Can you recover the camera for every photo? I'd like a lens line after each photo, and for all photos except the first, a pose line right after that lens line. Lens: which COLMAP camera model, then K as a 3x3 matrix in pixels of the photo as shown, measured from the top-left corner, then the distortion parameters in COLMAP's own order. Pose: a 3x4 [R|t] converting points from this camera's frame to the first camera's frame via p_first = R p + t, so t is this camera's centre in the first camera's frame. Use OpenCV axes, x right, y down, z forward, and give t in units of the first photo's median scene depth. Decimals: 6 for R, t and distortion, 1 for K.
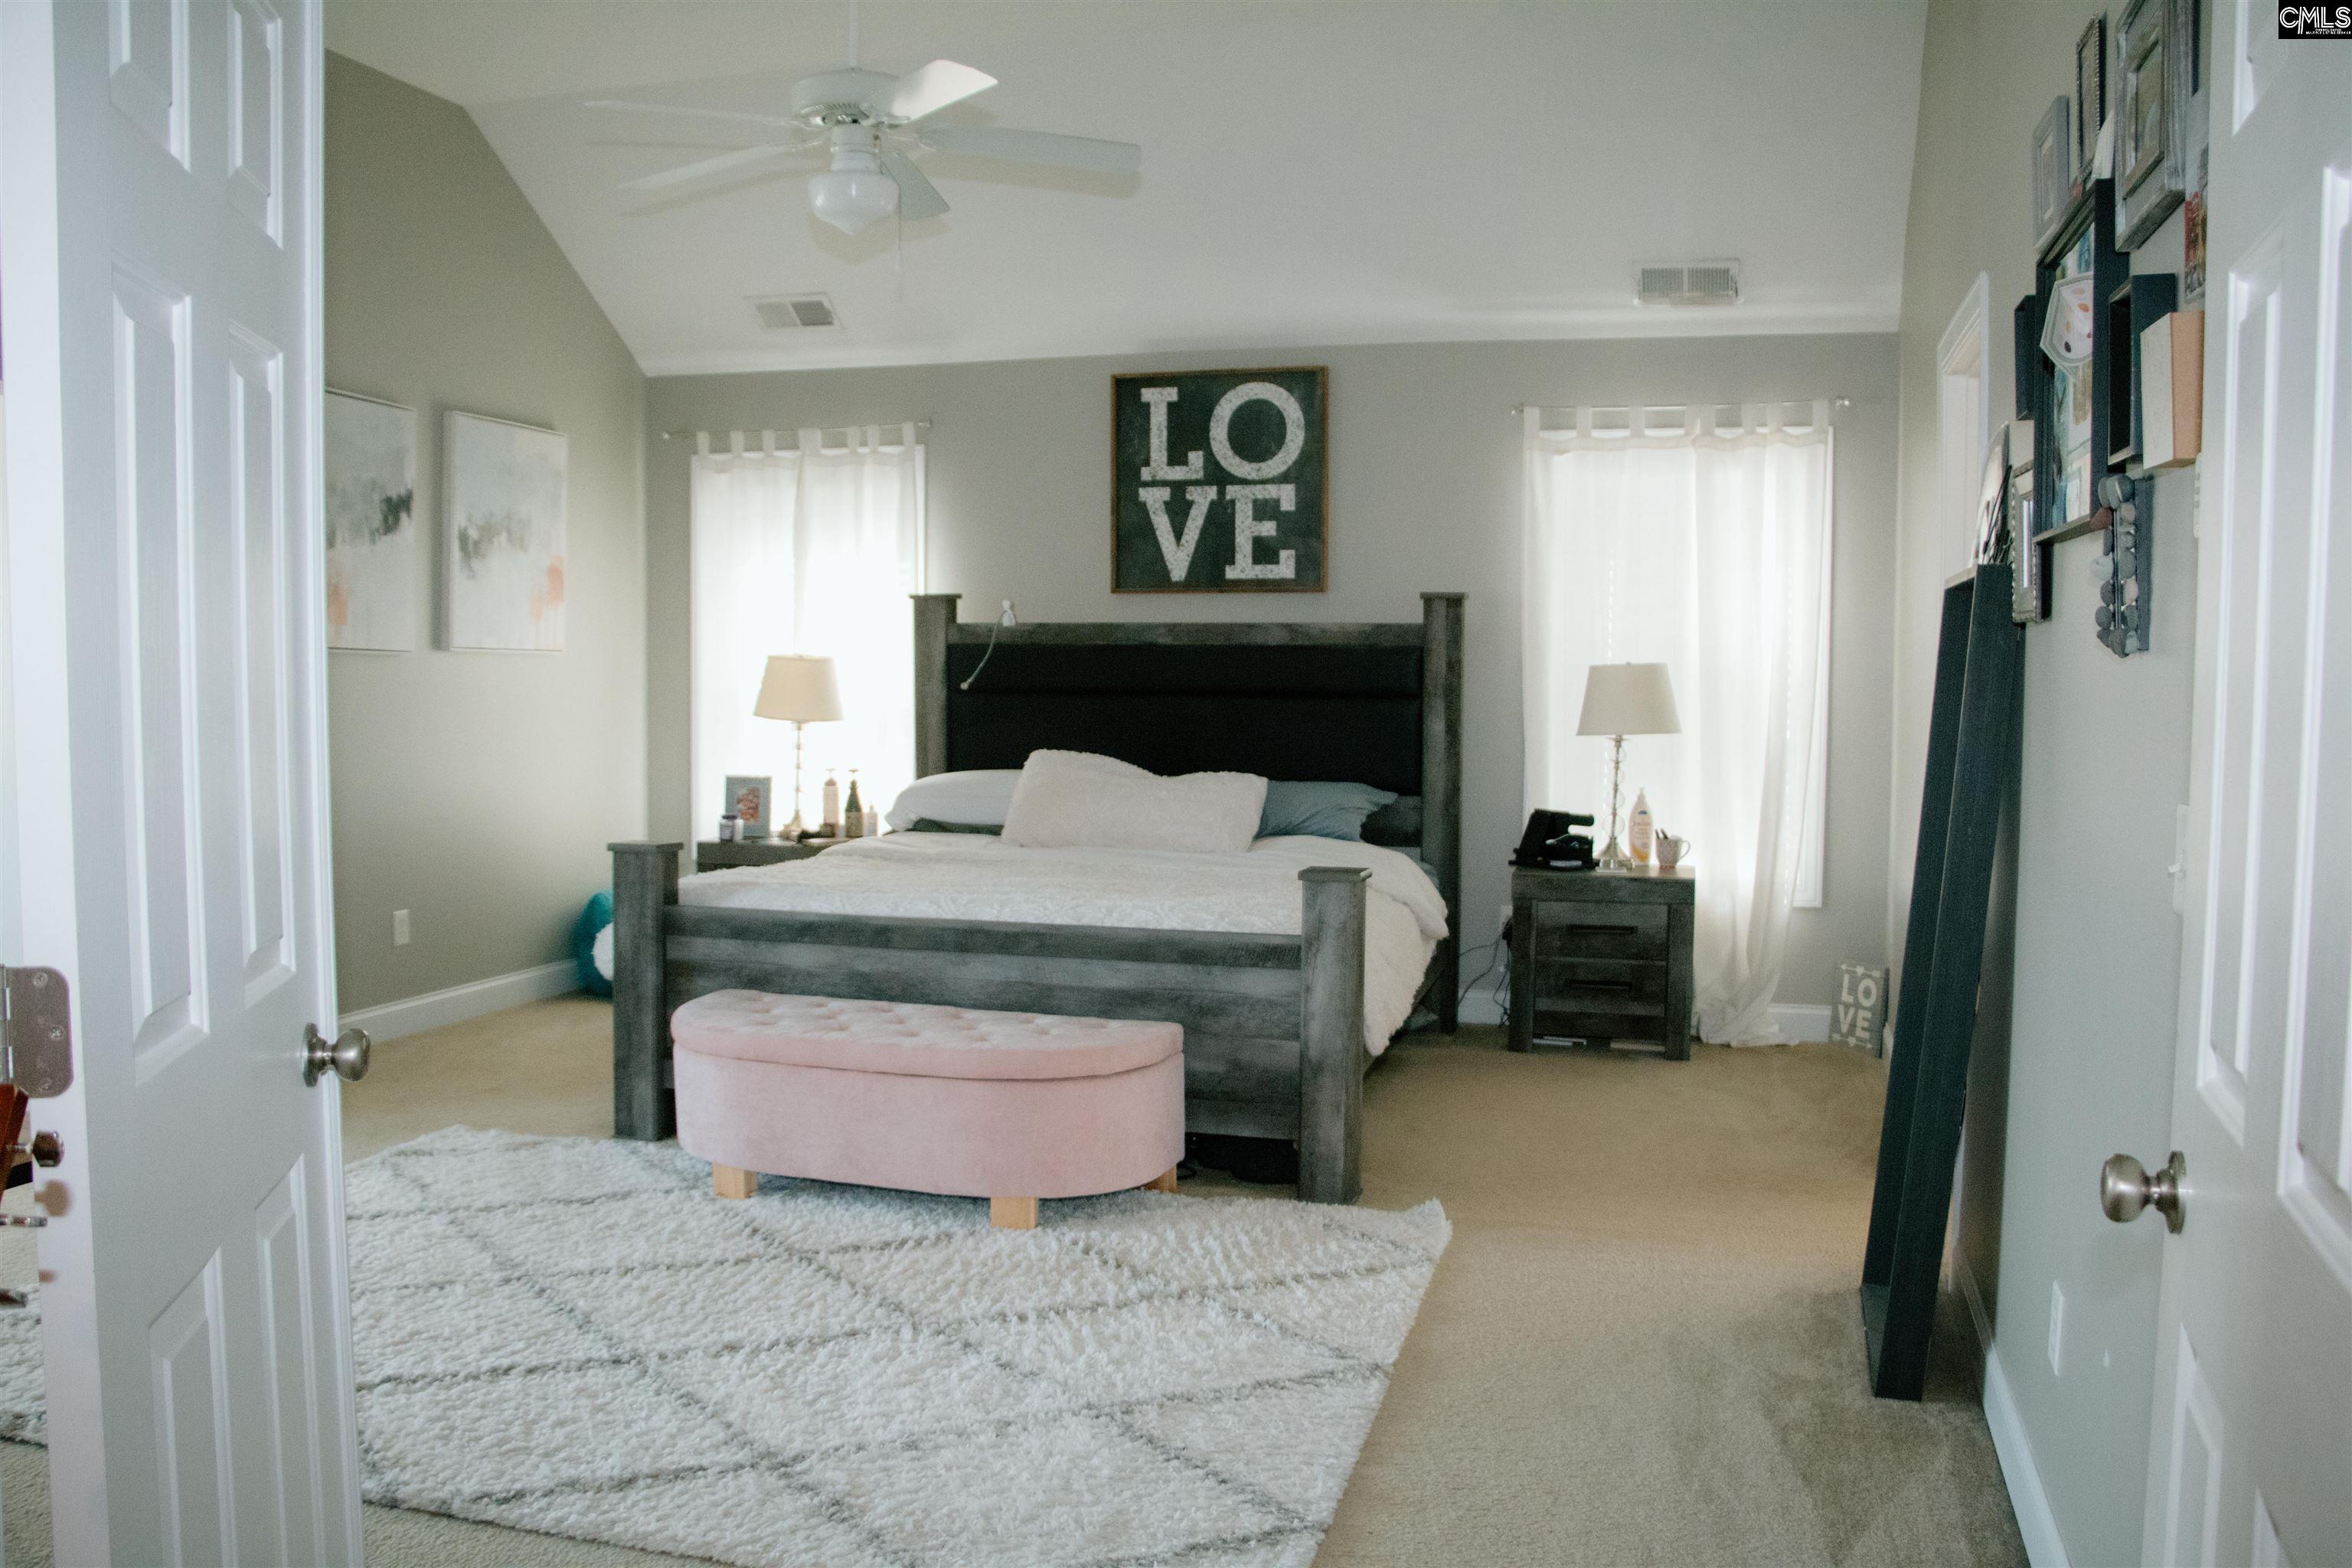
lens RADIAL K [[1961.2, 0, 1186.3], [0, 1961.2, 791.4], [0, 0, 1]] dist [-0.157276, 0.146683]
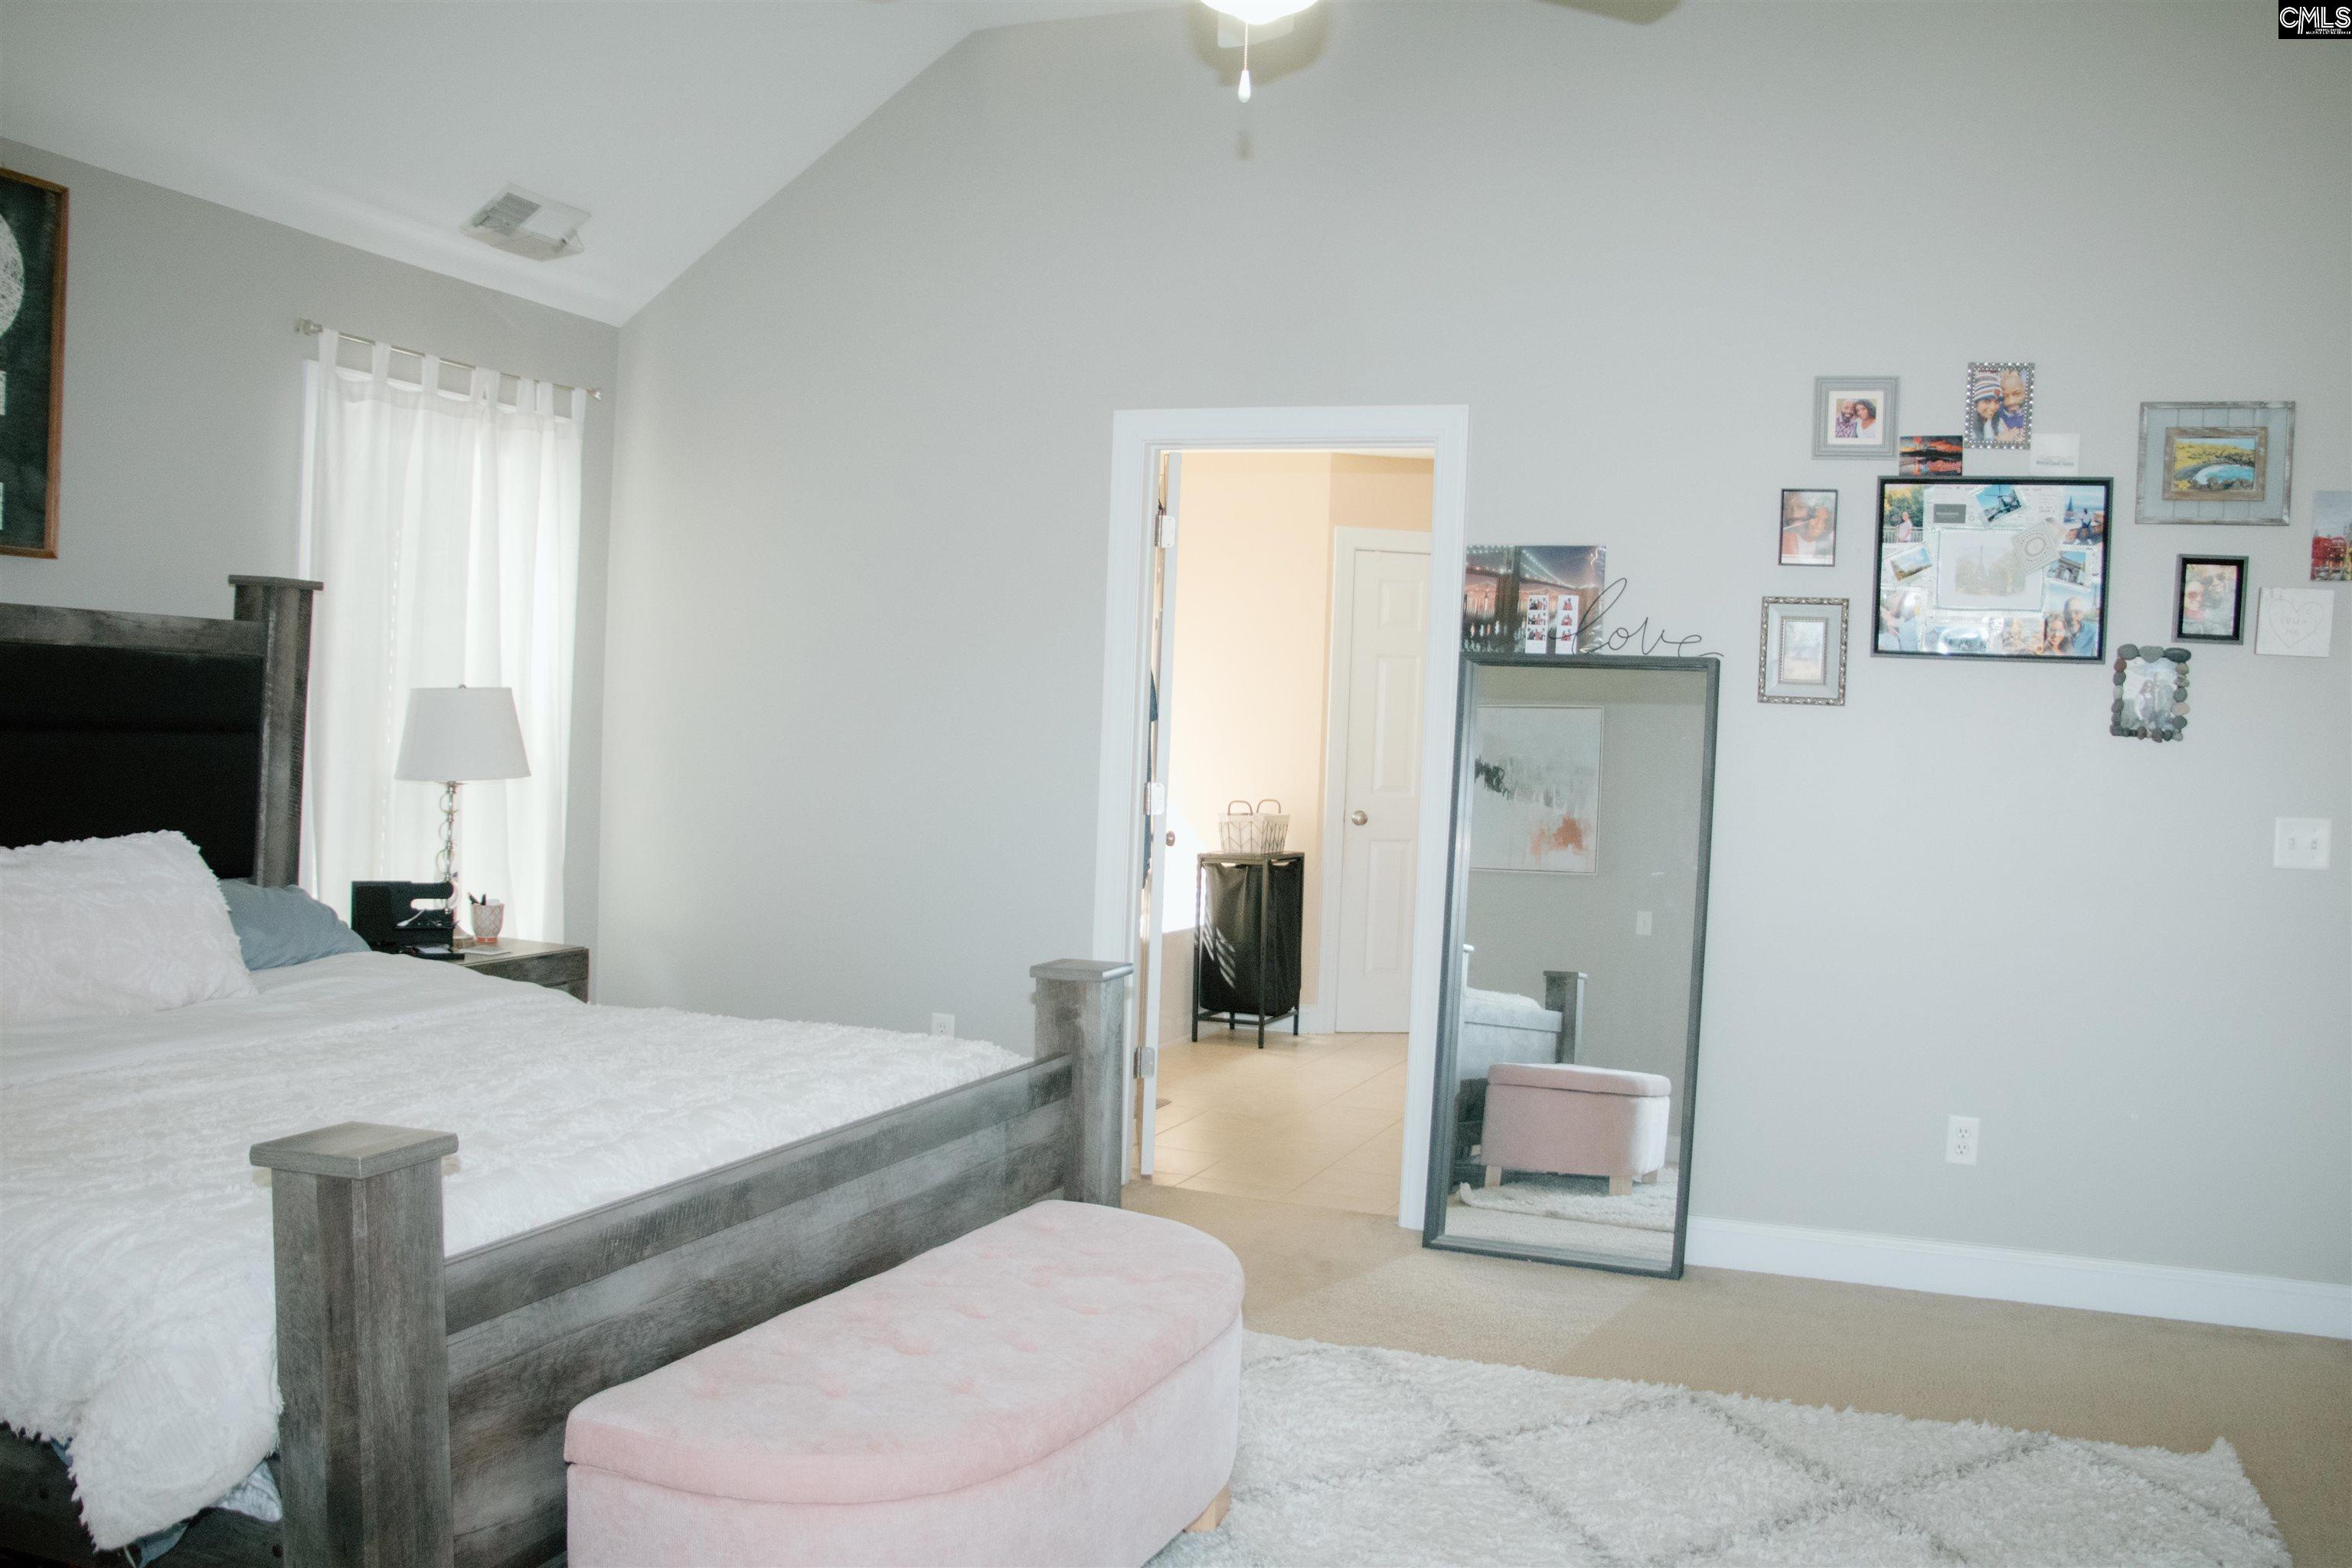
lens RADIAL K [[1961.2, 0, 1186.3], [0, 1961.2, 791.4], [0, 0, 1]] dist [-0.157276, 0.146683]
pose [[0.089722, -0.038666, 0.995216, -0.540463], [0.029654, 0.998907, 0.036136, -0.044413], [-0.995525, 0.026270, 0.090771, 0.661309]]
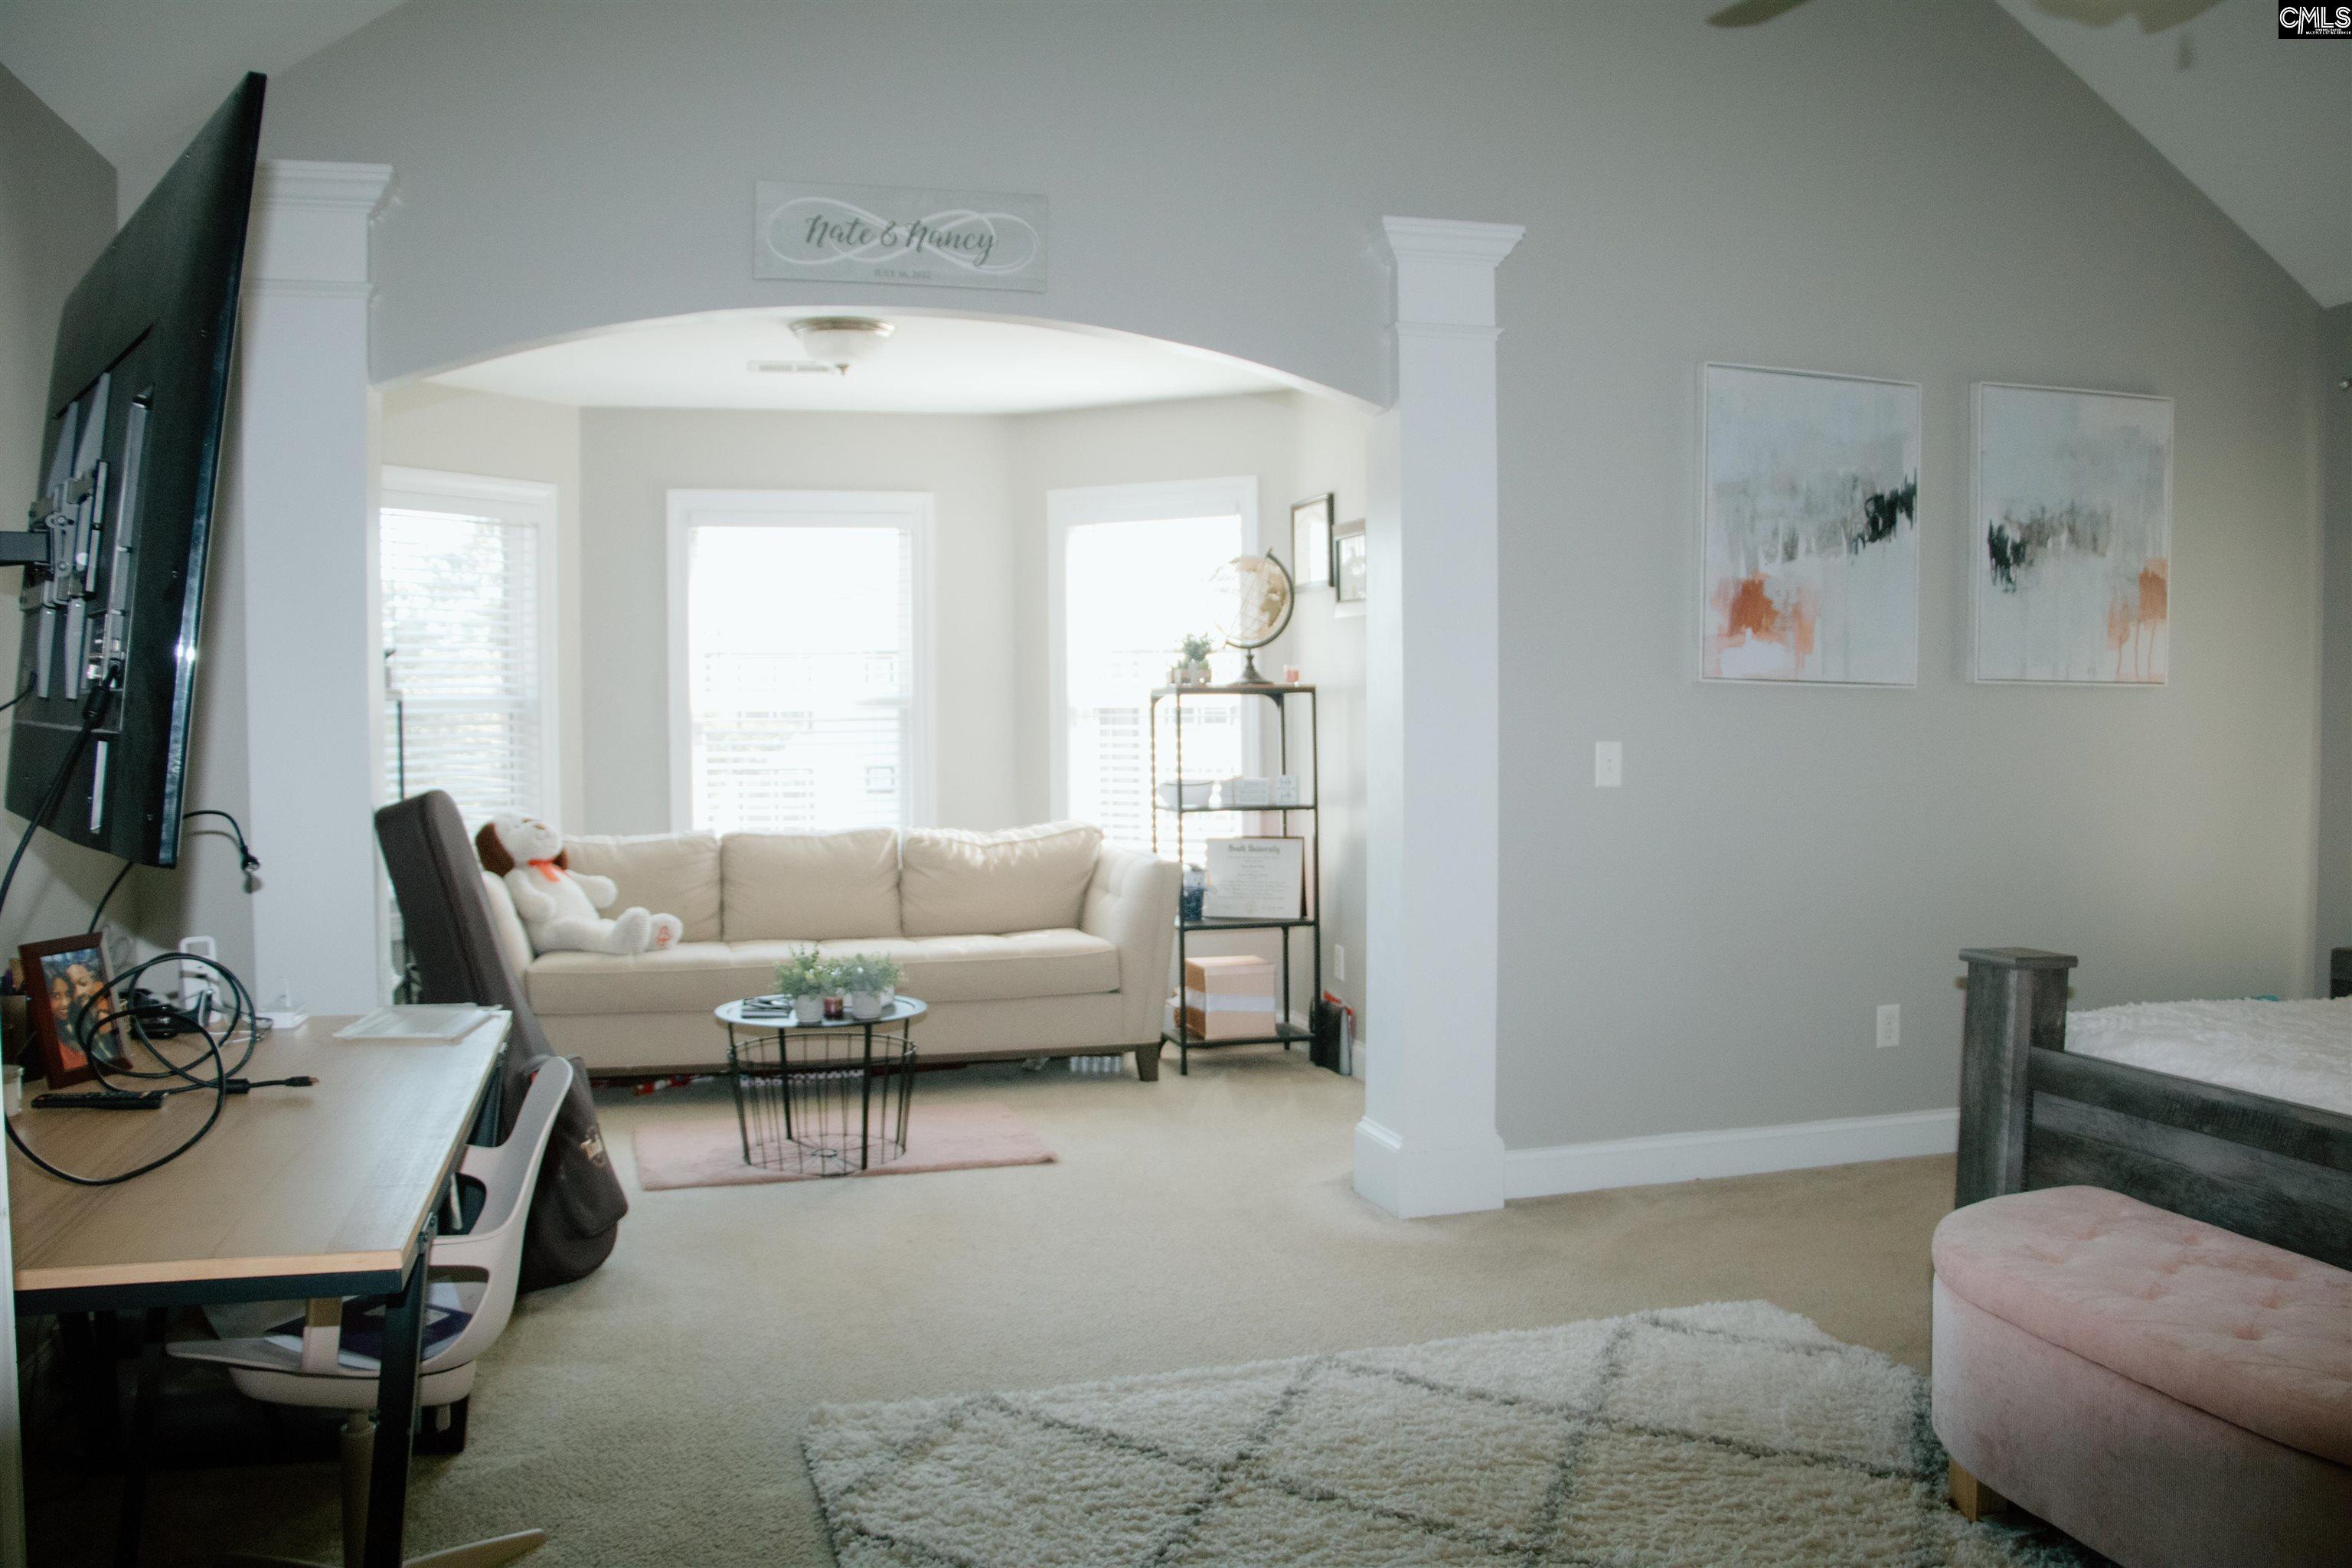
lens RADIAL K [[1961.2, 0, 1186.3], [0, 1961.2, 791.4], [0, 0, 1]] dist [-0.157276, 0.146683]
pose [[0.539701, 0.024001, -0.841514, 0.111749], [-0.047100, 0.998889, -0.001718, -0.013127], [0.840538, 0.040563, 0.540232, 0.315656]]
